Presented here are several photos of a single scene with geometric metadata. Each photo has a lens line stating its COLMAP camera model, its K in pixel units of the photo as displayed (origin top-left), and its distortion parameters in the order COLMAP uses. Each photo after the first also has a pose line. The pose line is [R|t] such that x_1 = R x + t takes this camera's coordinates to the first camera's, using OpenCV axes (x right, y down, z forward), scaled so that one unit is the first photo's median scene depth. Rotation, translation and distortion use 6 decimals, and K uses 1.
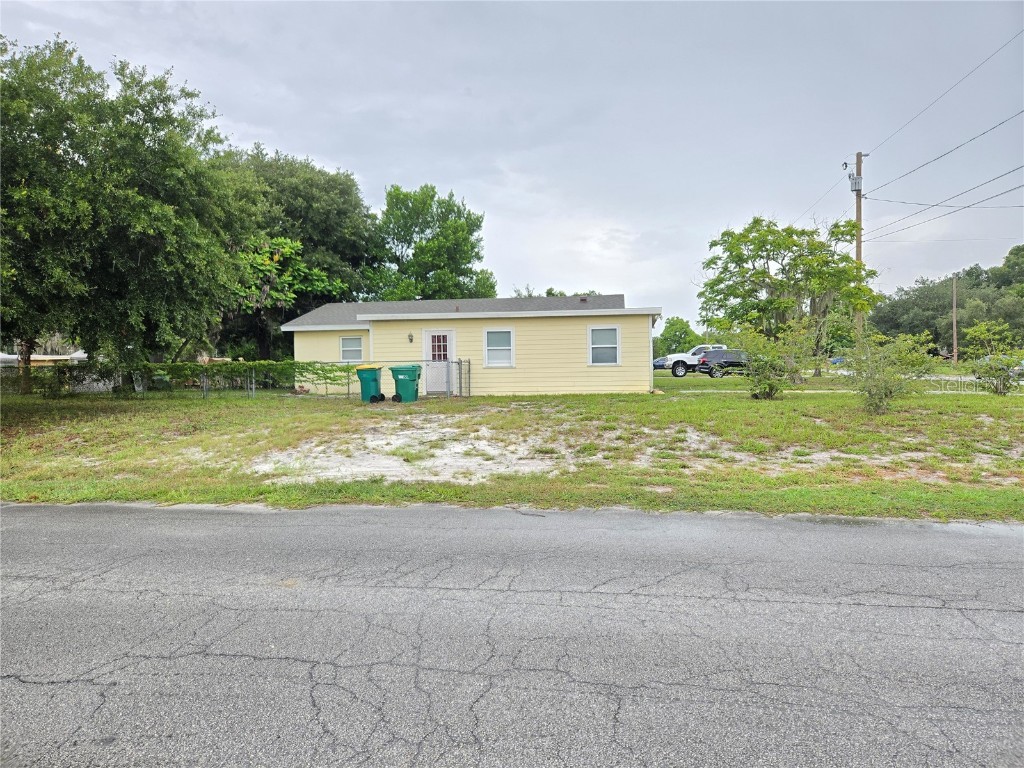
lens RADIAL K [[679.7, 0, 512.0], [0, 679.7, 384.0], [0, 0, 1]] dist [0.023759, -0.000249]
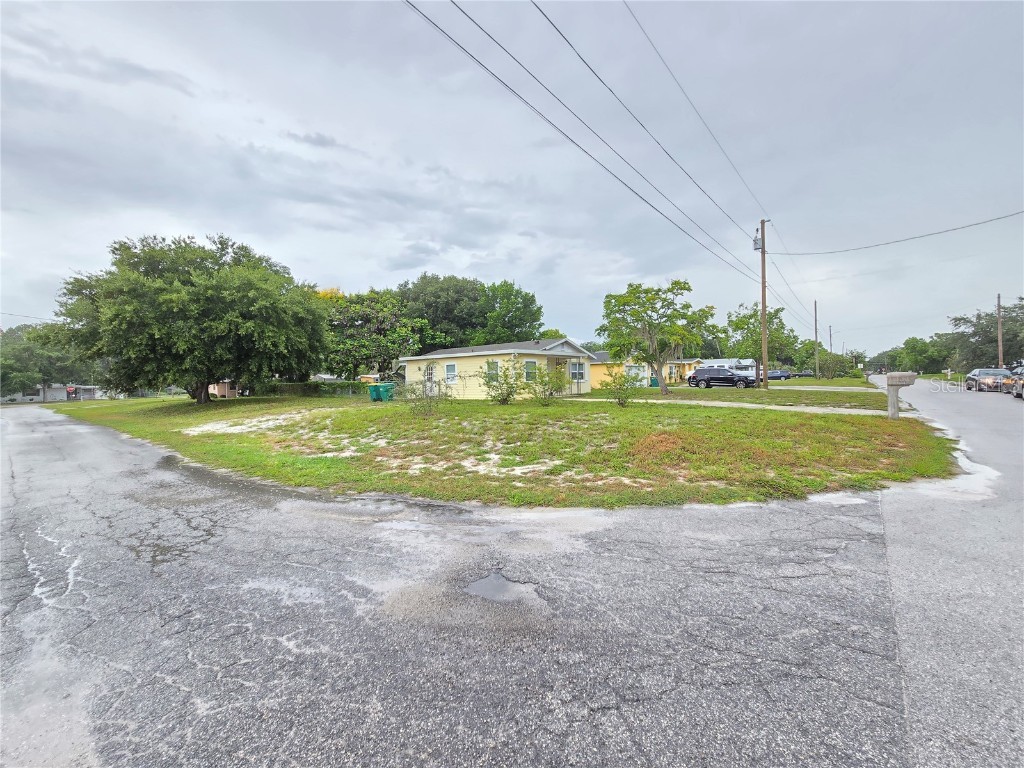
lens RADIAL K [[414.5, 0, 512.0], [0, 414.5, 384.0], [0, 0, 1]] dist [0.000102, 0.000008]
pose [[0.864650, 0.003263, -0.502364, 0.551488], [-0.006997, 0.999960, -0.005548, -0.014960], [0.502326, 0.008312, 0.864639, 0.076985]]
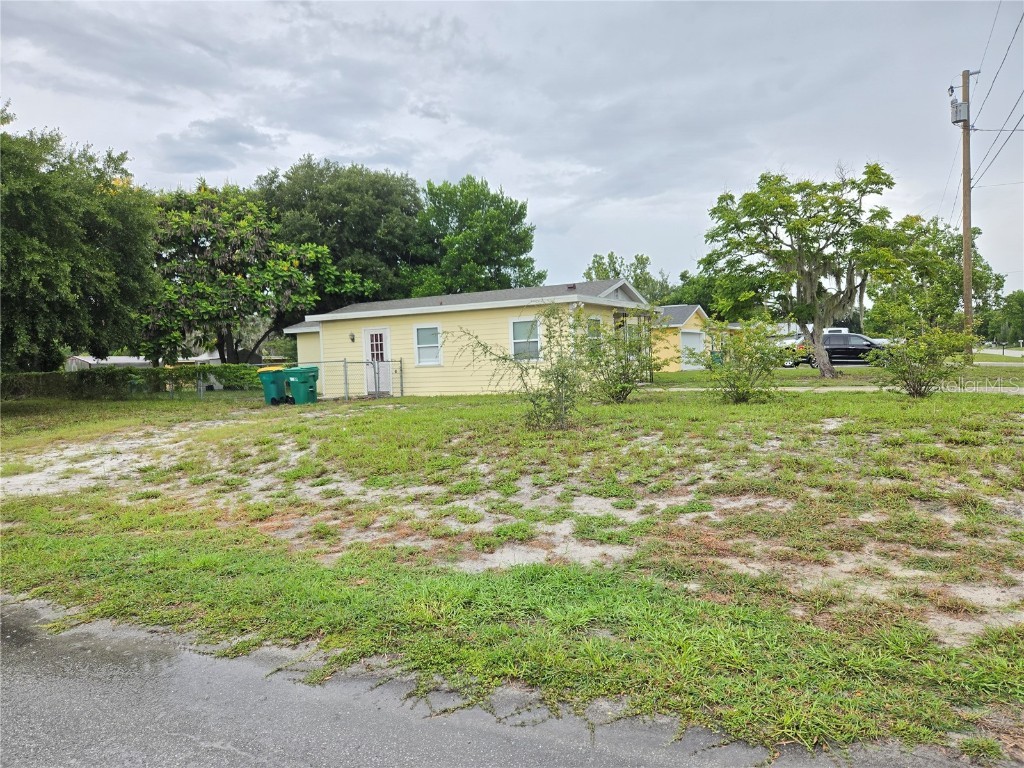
lens RADIAL K [[677.8, 0, 512.0], [0, 677.8, 384.0], [0, 0, 1]] dist [0.080734, -0.068716]
pose [[0.942207, -0.008311, -0.334929, 0.322387], [0.013242, 0.999835, 0.012440, -0.007639], [0.334771, -0.016156, 0.942161, 0.114285]]
